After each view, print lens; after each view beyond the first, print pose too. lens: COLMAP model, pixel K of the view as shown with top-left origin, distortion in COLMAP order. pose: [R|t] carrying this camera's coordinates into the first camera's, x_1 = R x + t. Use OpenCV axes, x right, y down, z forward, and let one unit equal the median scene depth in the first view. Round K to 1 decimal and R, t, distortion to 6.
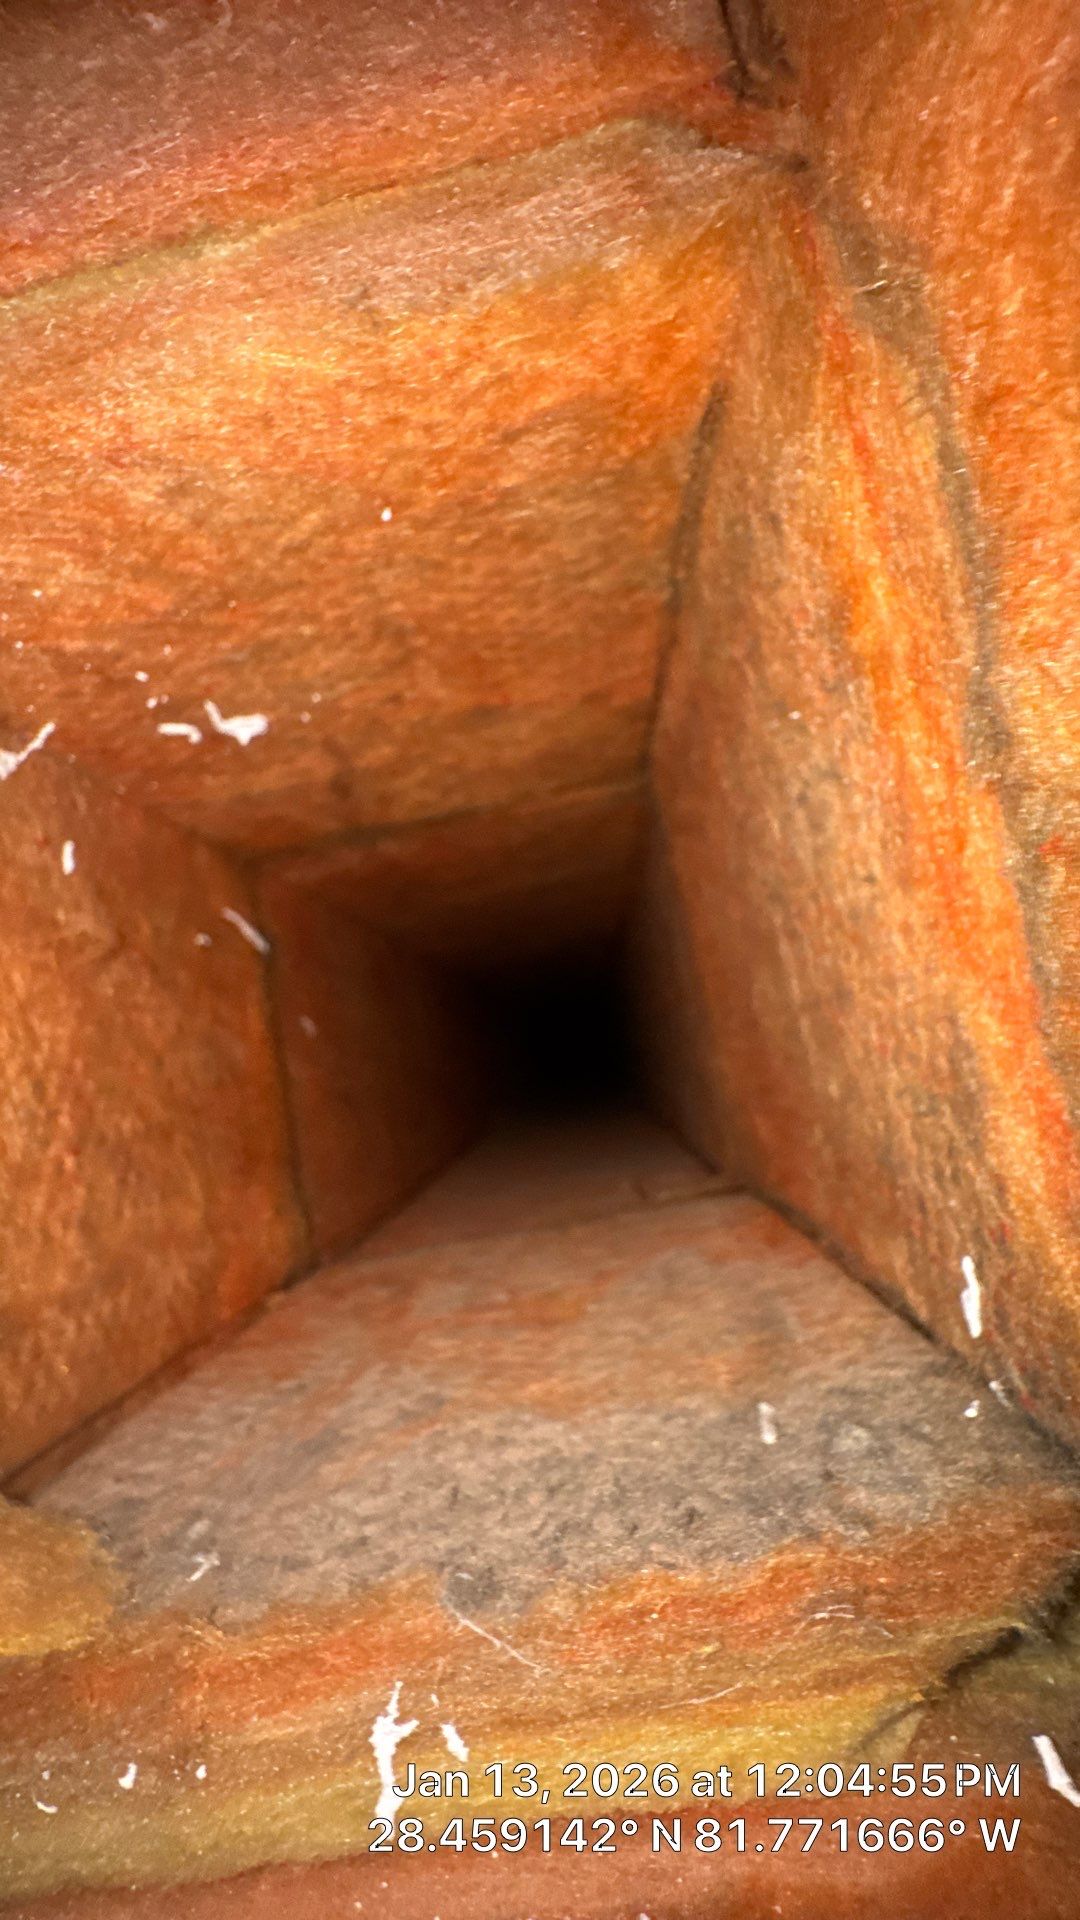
lens RADIAL K [[767.4, 0, 540.0], [0, 767.4, 960.0], [0, 0, 1]] dist [-0.000943, -0.000217]
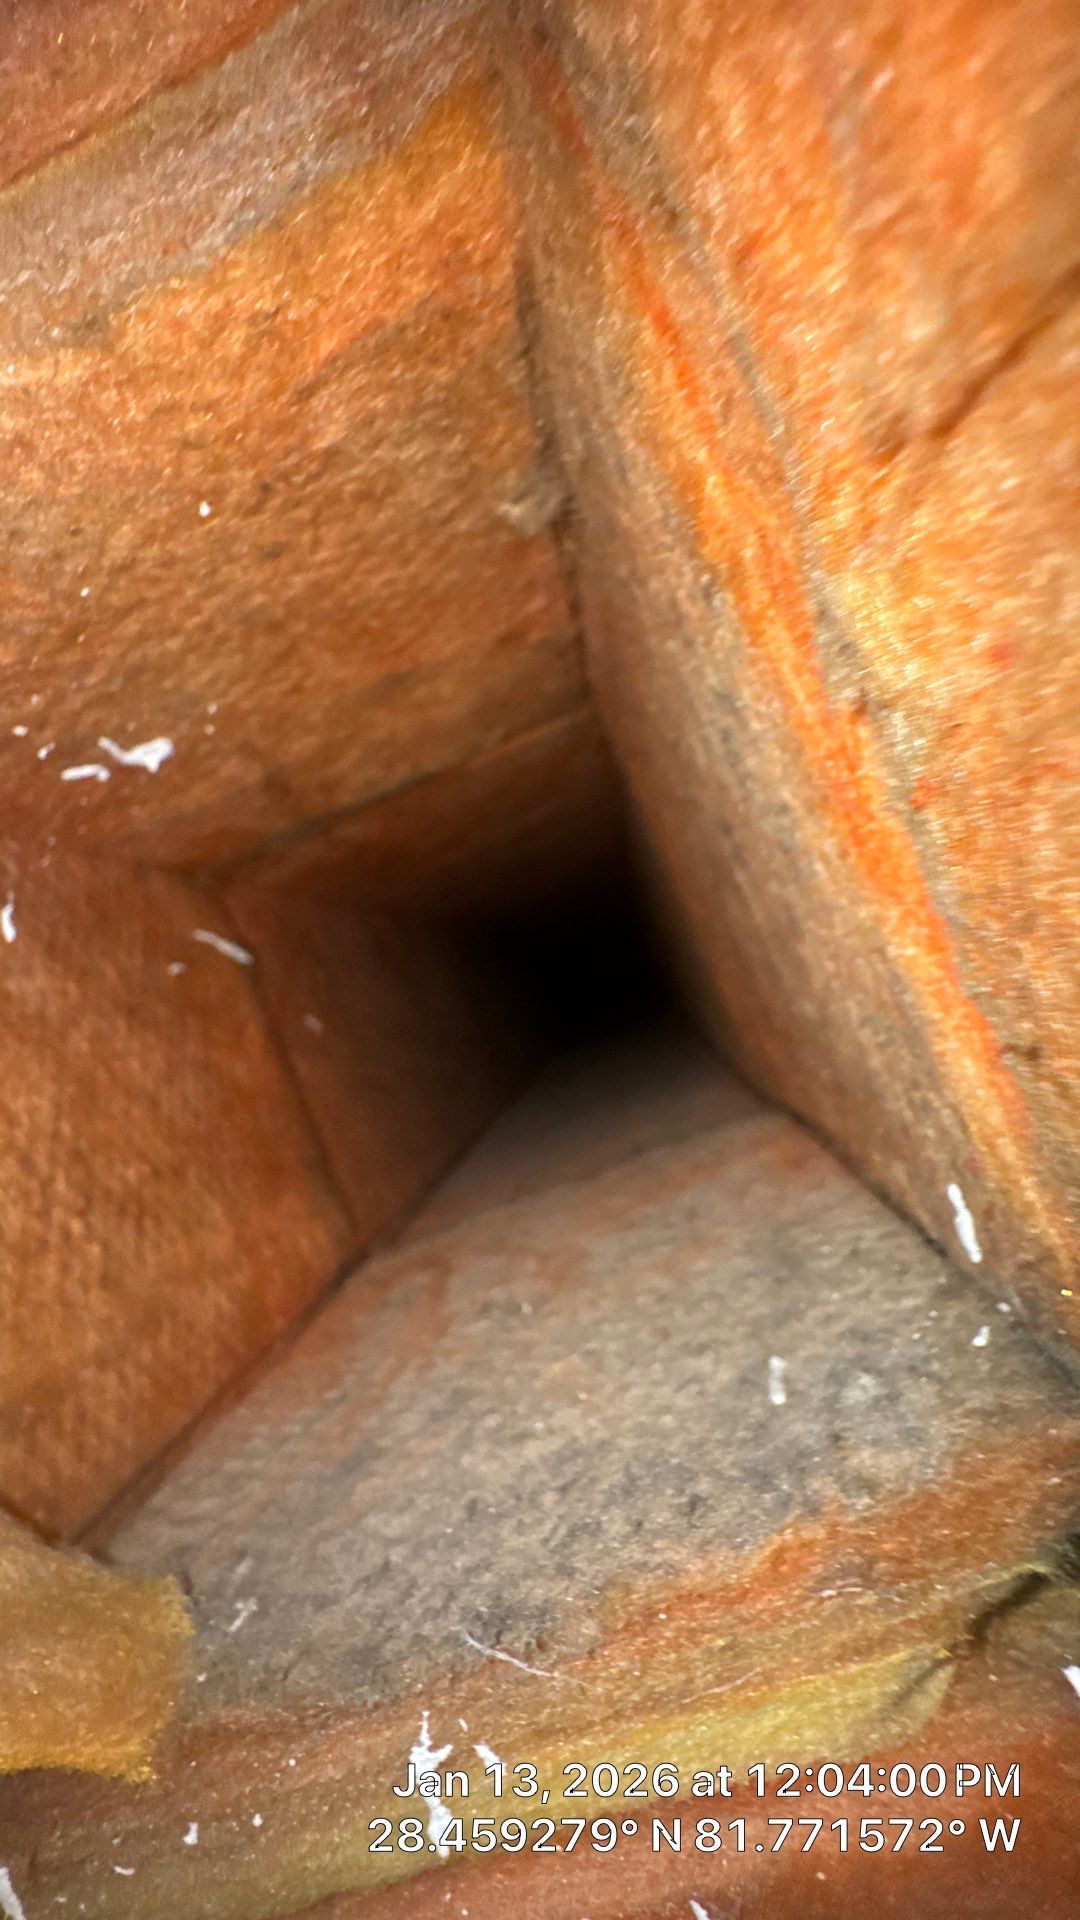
lens RADIAL K [[772.7, 0, 537.0], [0, 772.7, 955.3], [0, 0, 1]] dist [-0.001630, -0.000040]
pose [[0.979048, -0.196700, -0.052673, 0.157887], [0.200384, 0.976653, 0.077425, -0.061954], [0.036214, -0.086358, 0.995606, 0.060400]]
